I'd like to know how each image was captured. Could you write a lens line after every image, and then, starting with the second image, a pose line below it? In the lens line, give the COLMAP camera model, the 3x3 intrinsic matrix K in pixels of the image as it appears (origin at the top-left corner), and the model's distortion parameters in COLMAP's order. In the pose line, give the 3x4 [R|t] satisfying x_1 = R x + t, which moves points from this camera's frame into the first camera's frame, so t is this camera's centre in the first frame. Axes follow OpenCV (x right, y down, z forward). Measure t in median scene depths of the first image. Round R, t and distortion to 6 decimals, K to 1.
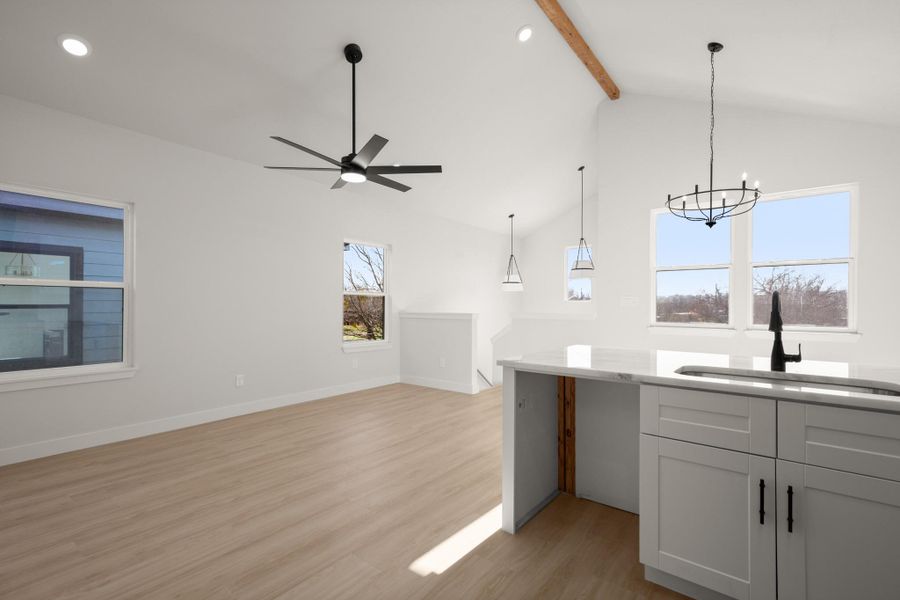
lens RADIAL K [[410.8, 0, 455.0], [0, 410.8, 301.4], [0, 0, 1]] dist [-0.018023, 0.000123]
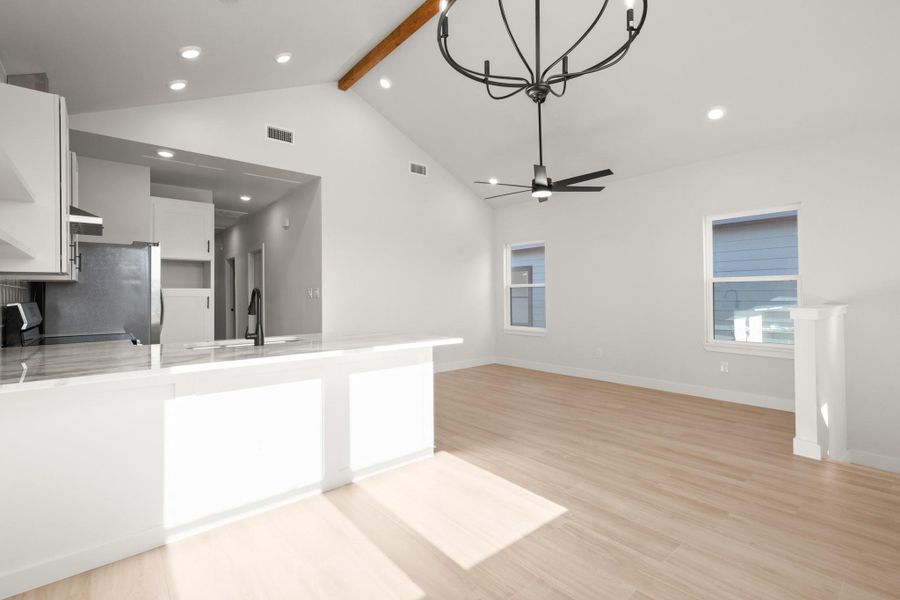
lens RADIAL K [[410.6, 0, 454.3], [0, 410.6, 288.7], [0, 0, 1]] dist [0.018595, 0.000082]
pose [[-0.205828, -0.018879, -0.978406, 0.851038], [0.013787, 0.999659, -0.022189, 0.008955], [0.978491, -0.018057, -0.205497, 0.817325]]
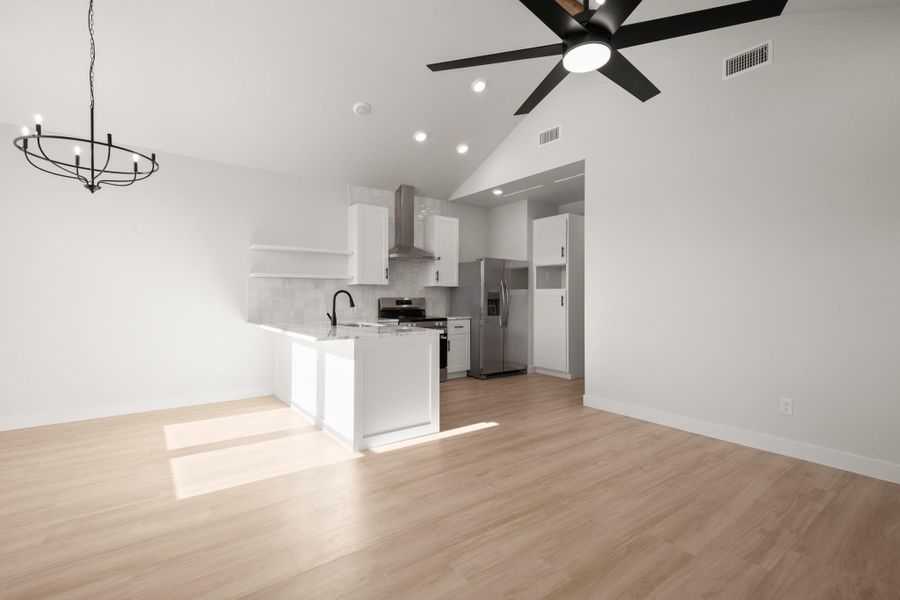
lens RADIAL K [[412.1, 0, 456.8], [0, 412.1, 291.2], [0, 0, 1]] dist [0.011221, 0.000009]
pose [[-0.967276, -0.003373, 0.253703, -0.185216], [-0.008562, 0.999776, -0.019352, 0.009050], [-0.253580, -0.020891, -0.967089, 1.285999]]
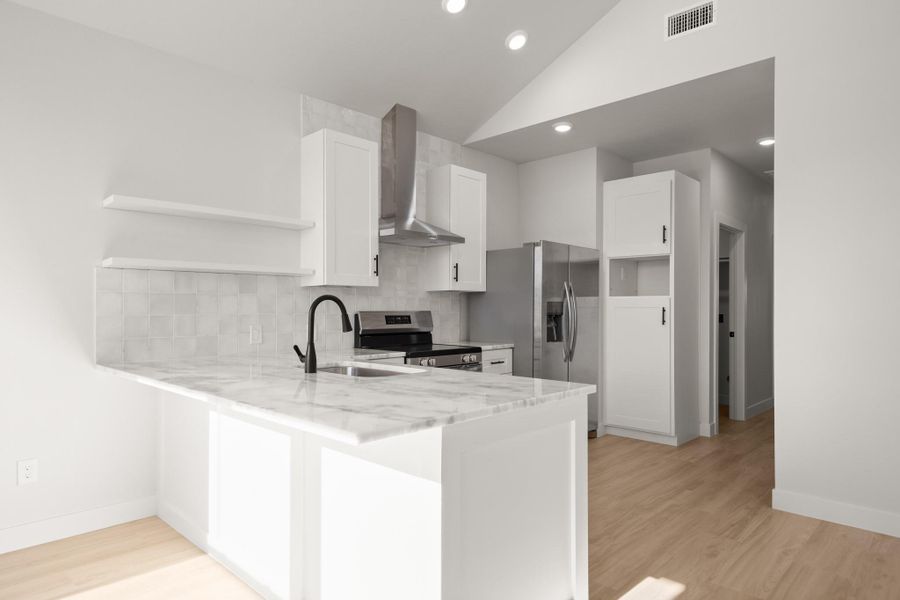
lens RADIAL K [[538.0, 0, 456.2], [0, 538.0, 306.4], [0, 0, 1]] dist [0.004615, 0.001976]
pose [[-0.994869, -0.007047, 0.100931, 0.125713], [-0.008087, 0.999918, -0.009896, 0.006548], [-0.100853, -0.010662, -0.994844, 0.978028]]
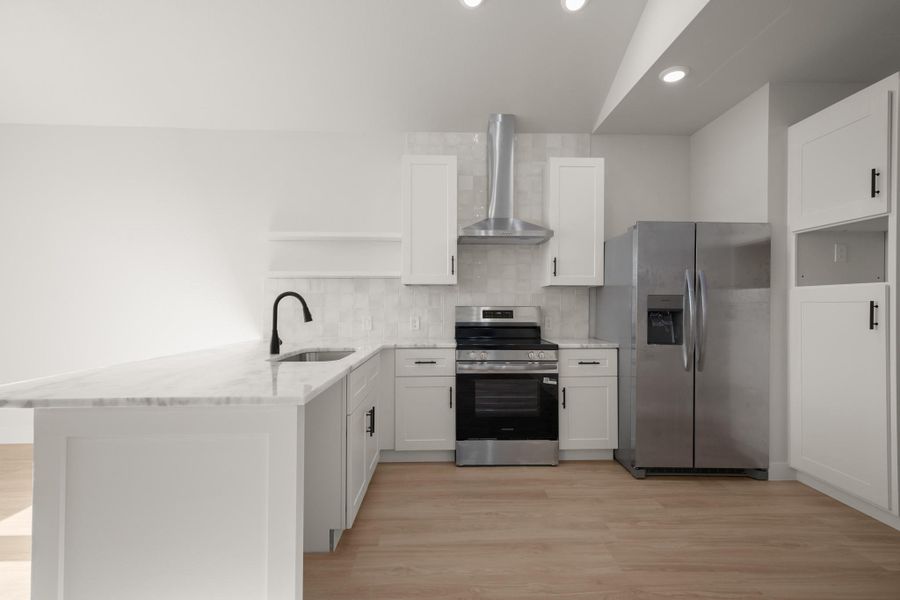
lens RADIAL K [[418.2, 0, 457.7], [0, 418.2, 302.1], [0, 0, 1]] dist [0.017274, 0.000001]
pose [[-0.638861, -0.001233, 0.769321, -0.253324], [-0.011725, 0.999898, -0.008135, 0.005808], [-0.769233, -0.014218, -0.638810, 0.599634]]
